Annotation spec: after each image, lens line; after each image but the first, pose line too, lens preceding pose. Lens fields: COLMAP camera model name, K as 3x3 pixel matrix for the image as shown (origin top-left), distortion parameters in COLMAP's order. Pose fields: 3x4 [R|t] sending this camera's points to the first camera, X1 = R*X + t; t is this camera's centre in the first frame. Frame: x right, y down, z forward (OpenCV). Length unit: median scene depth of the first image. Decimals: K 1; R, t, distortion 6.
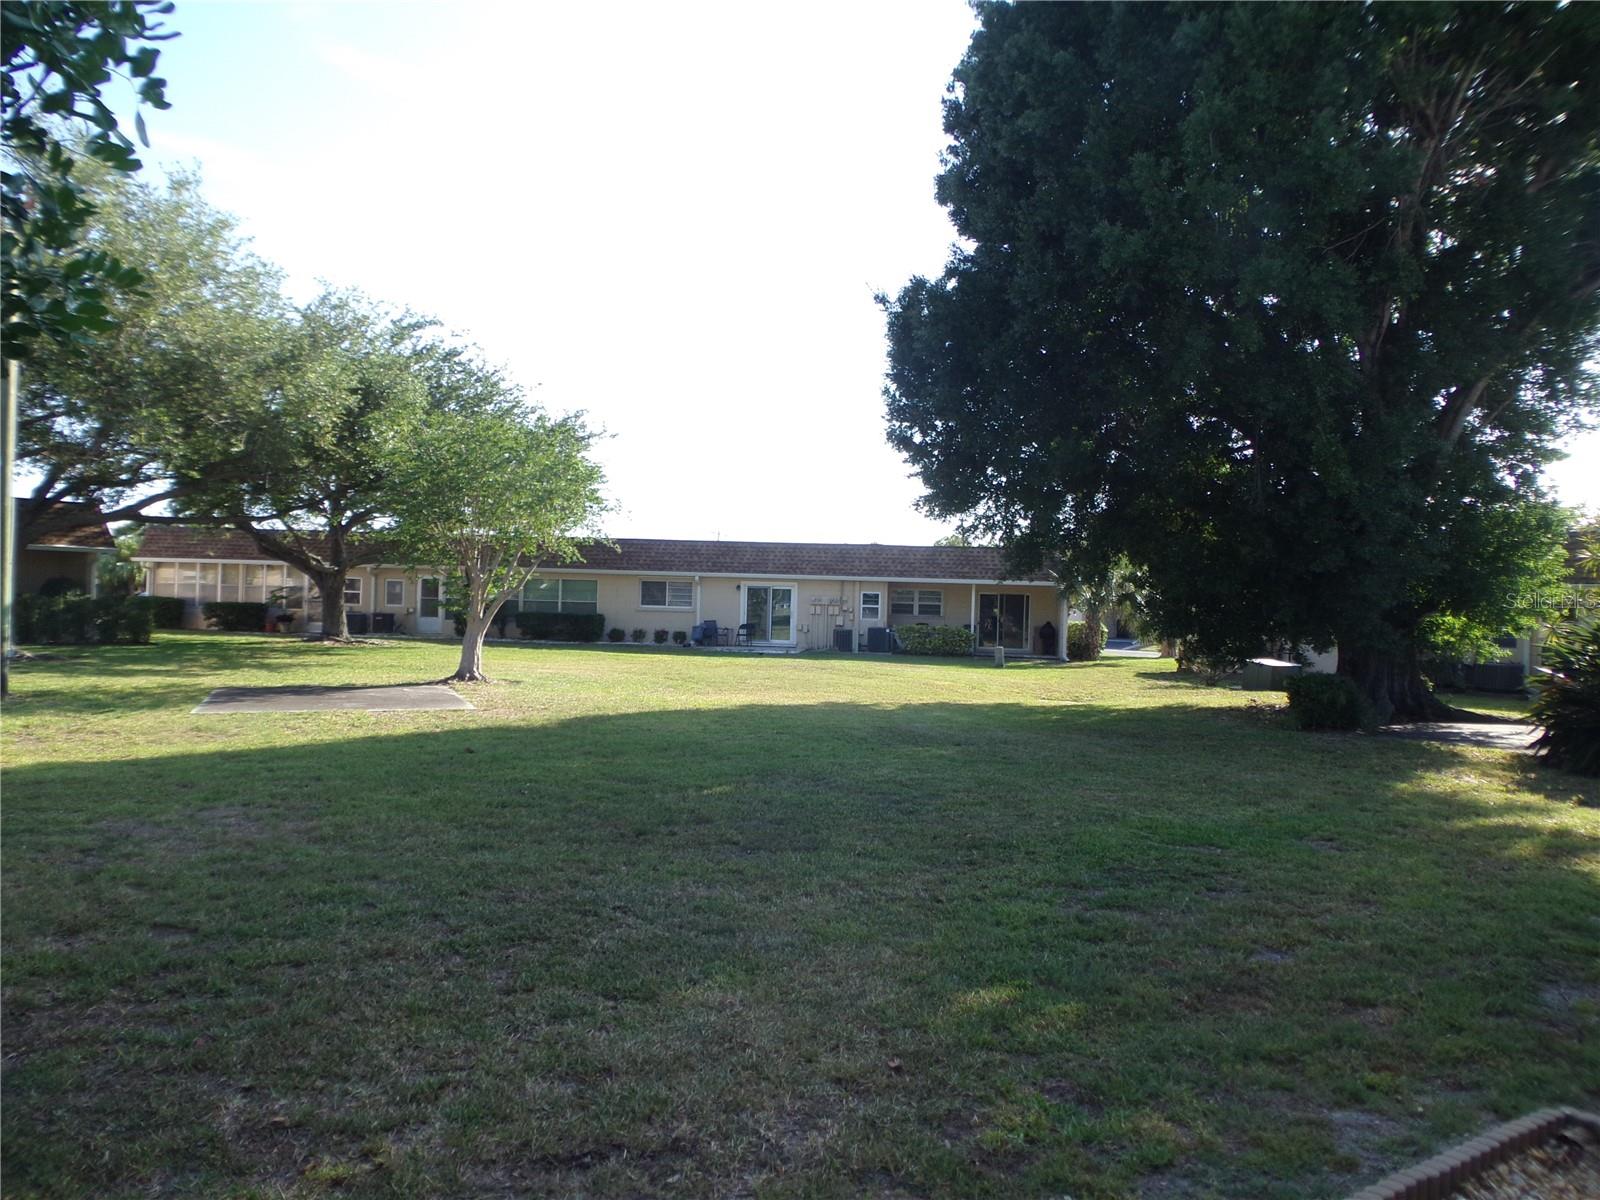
lens RADIAL K [[1113.7, 0, 806.9], [0, 1113.7, 597.1], [0, 0, 1]] dist [0.103241, -0.141731]
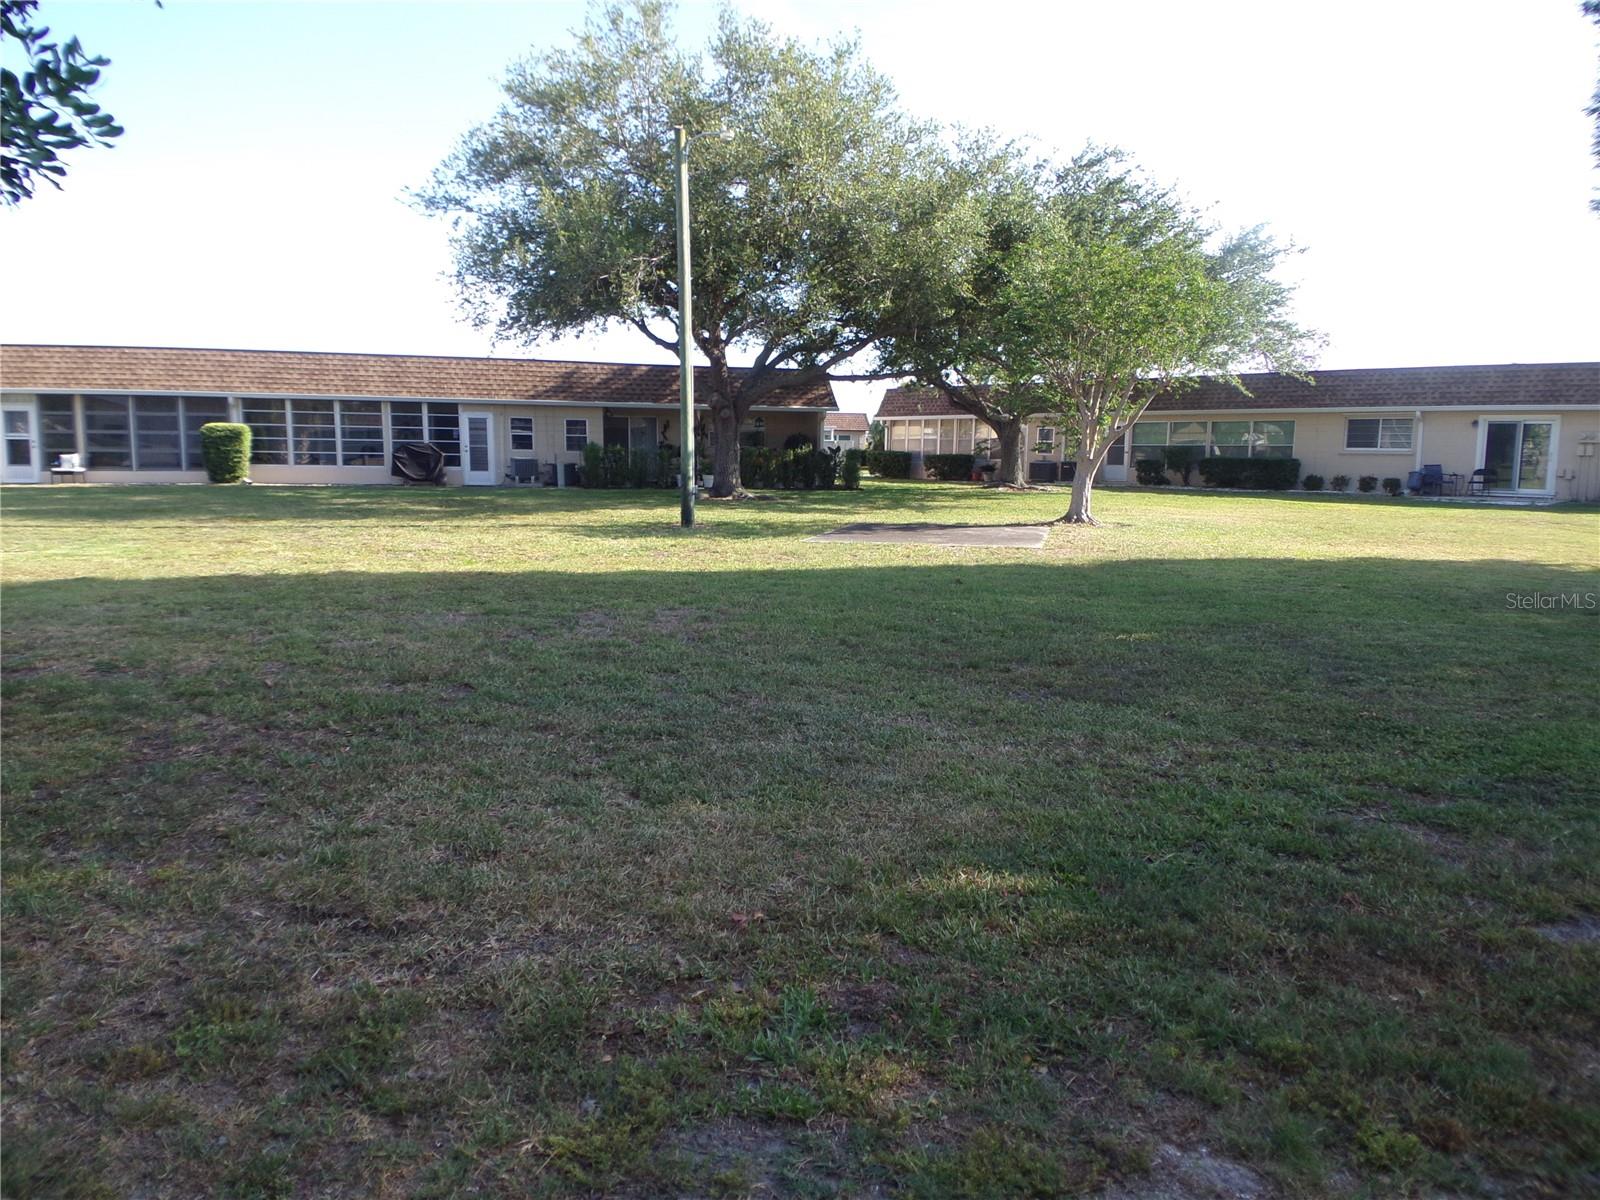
lens RADIAL K [[1113.7, 0, 788.3], [0, 1113.7, 594.3], [0, 0, 1]] dist [0.103241, -0.141731]
pose [[0.794462, 0.059856, -0.604357, 0.096192], [0.017137, 0.992526, 0.120828, 0.013344], [0.607072, -0.106350, 0.787498, 0.066048]]
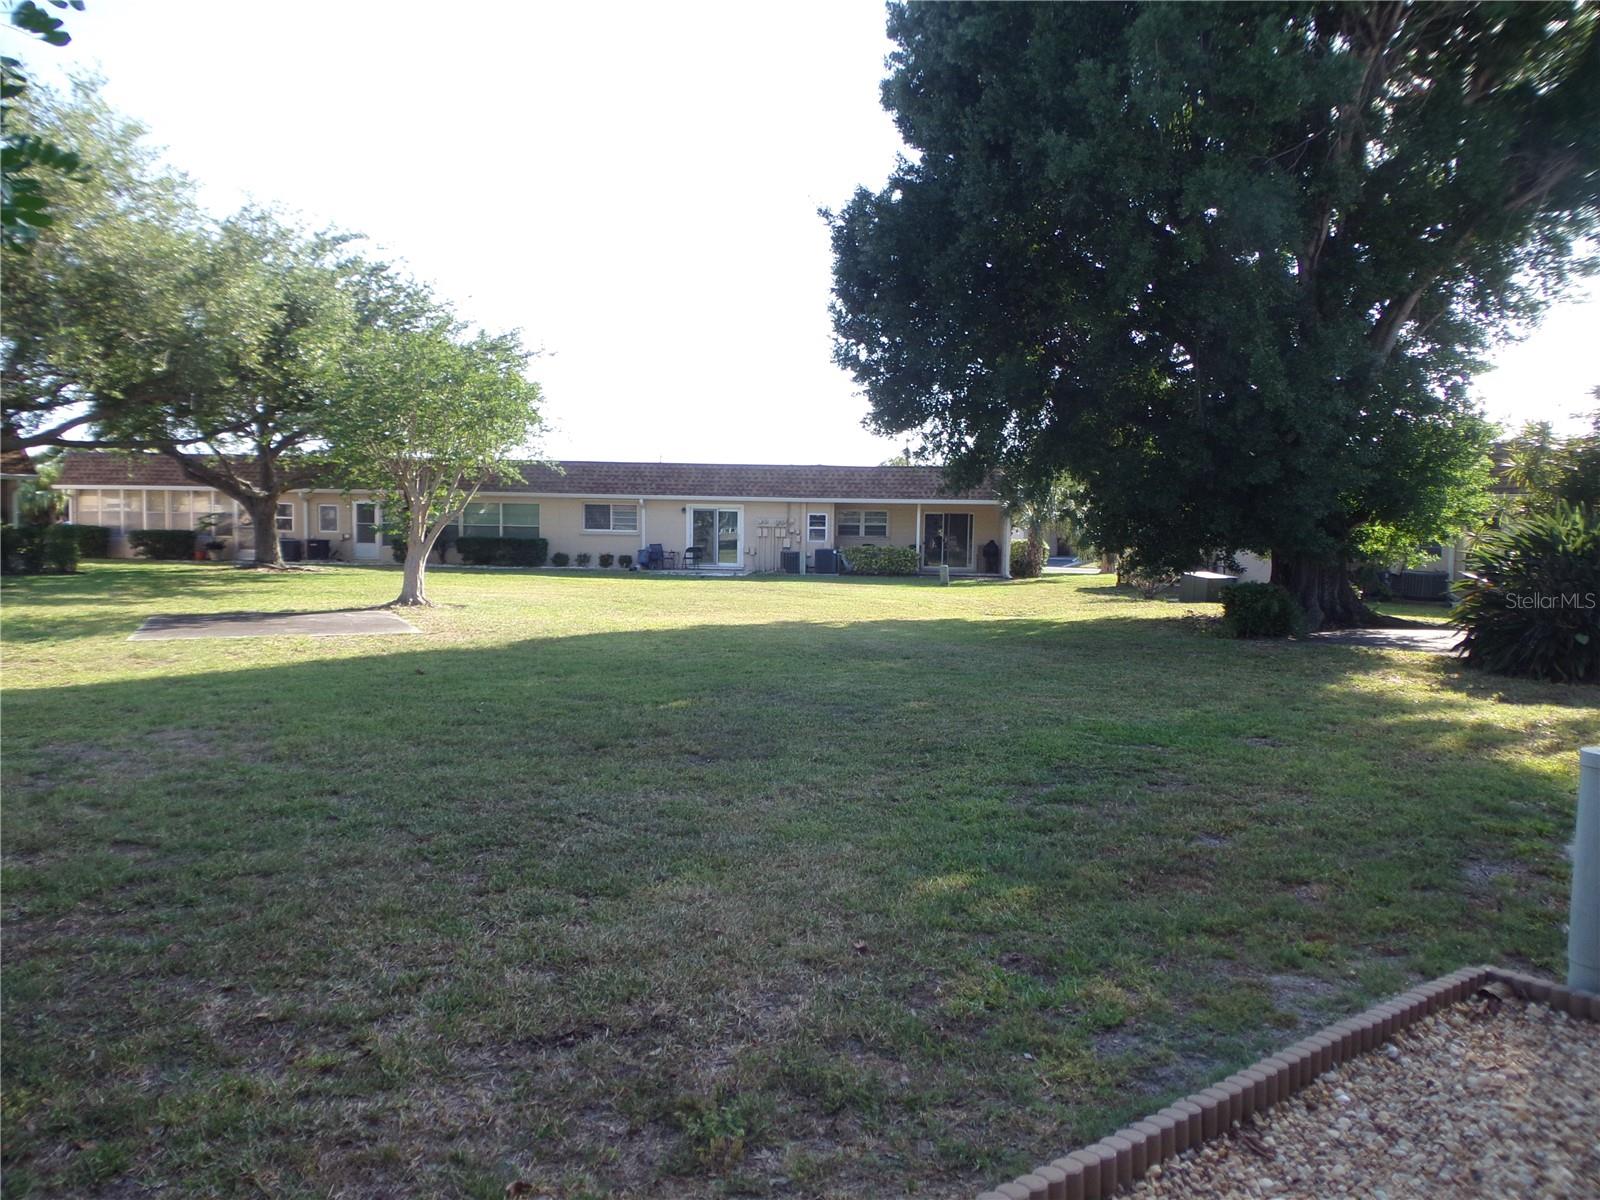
lens RADIAL K [[1113.7, 0, 808.5], [0, 1113.7, 593.7], [0, 0, 1]] dist [0.103241, -0.141731]
pose [[0.998615, -0.015546, 0.050262, -0.002889], [0.012206, 0.997739, 0.066095, 0.002929], [-0.051176, -0.065390, 0.996547, -0.002756]]
